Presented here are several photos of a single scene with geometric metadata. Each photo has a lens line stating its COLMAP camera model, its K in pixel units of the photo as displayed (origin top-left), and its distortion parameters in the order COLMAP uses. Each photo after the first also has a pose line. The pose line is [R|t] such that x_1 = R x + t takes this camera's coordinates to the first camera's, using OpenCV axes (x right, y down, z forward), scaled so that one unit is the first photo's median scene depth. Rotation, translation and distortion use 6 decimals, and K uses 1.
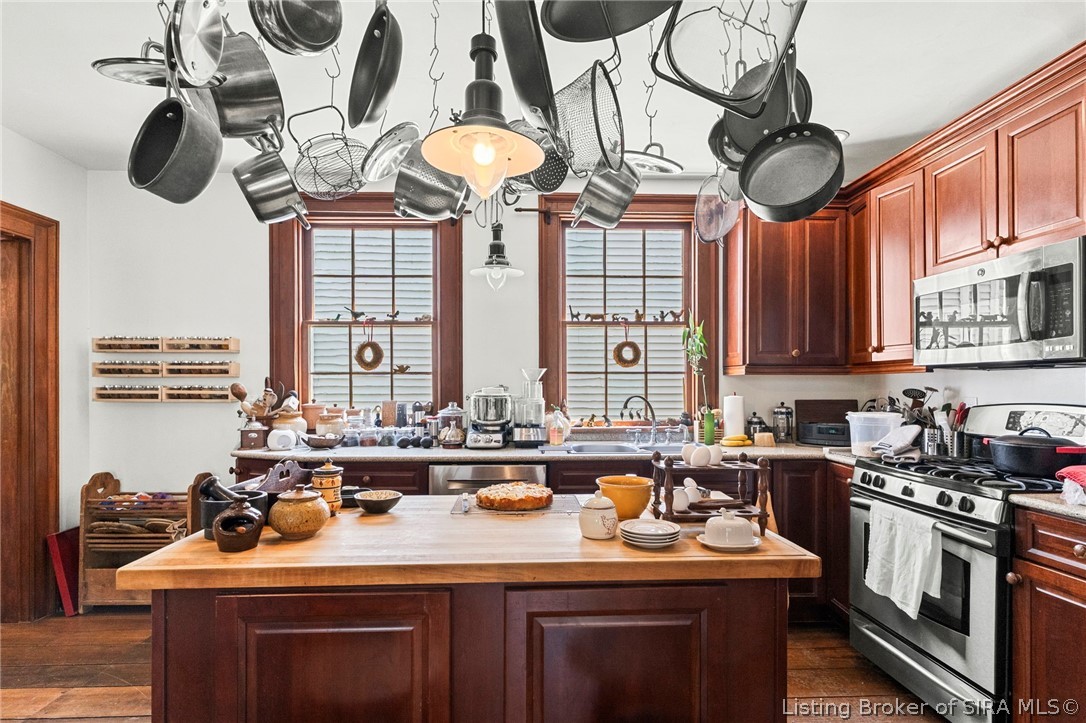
lens RADIAL K [[533.2, 0, 542.1], [0, 533.2, 376.7], [0, 0, 1]] dist [-0.001249, -0.000477]
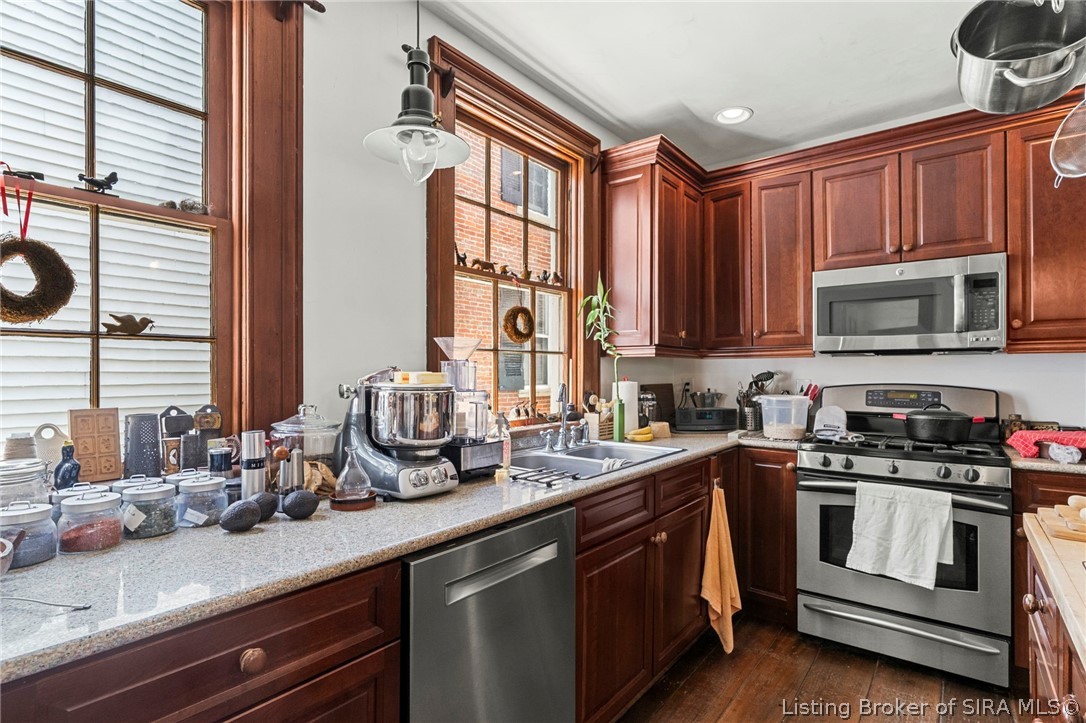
lens RADIAL K [[539.6, 0, 543.0], [0, 539.6, 361.5], [0, 0, 1]] dist [0.001752, 0.000754]
pose [[0.656327, 0.012761, 0.754368, -0.401718], [-0.012541, 0.999903, -0.006003, 0.012145], [-0.754372, -0.005521, 0.656424, 0.569995]]
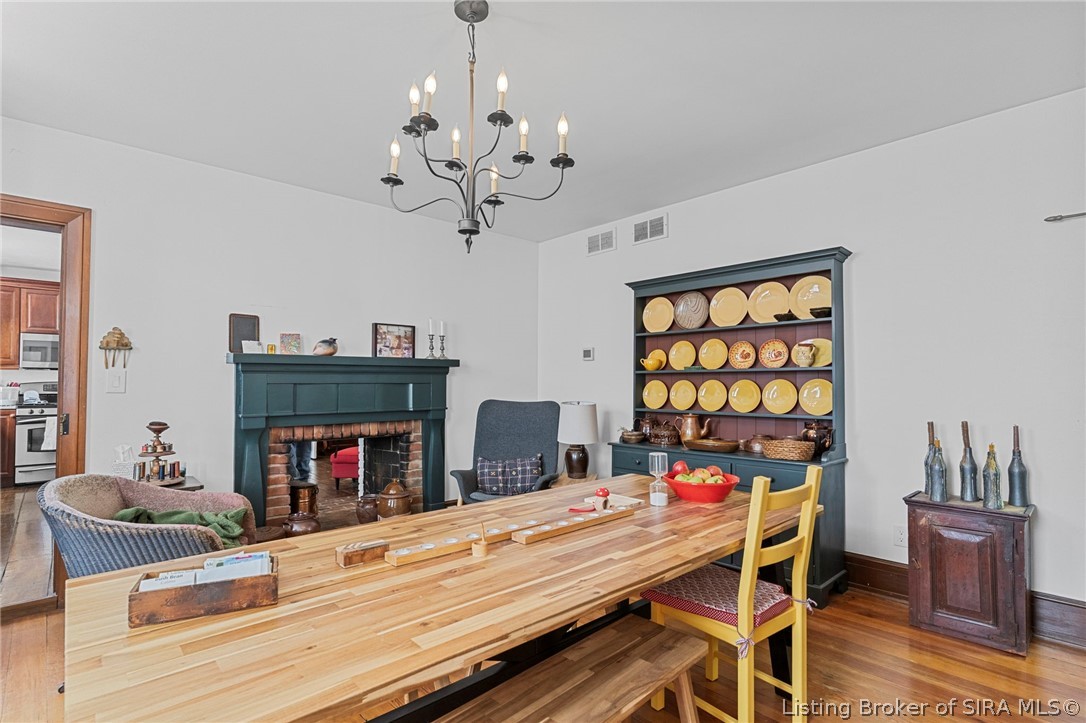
lens RADIAL K [[533.2, 0, 542.1], [0, 533.2, 376.7], [0, 0, 1]] dist [-0.001249, -0.000477]
pose [[-0.635471, 0.017154, 0.771934, -2.265923], [-0.010898, 0.999454, -0.031181, 0.060082], [-0.772048, -0.028227, -0.634937, 0.570688]]
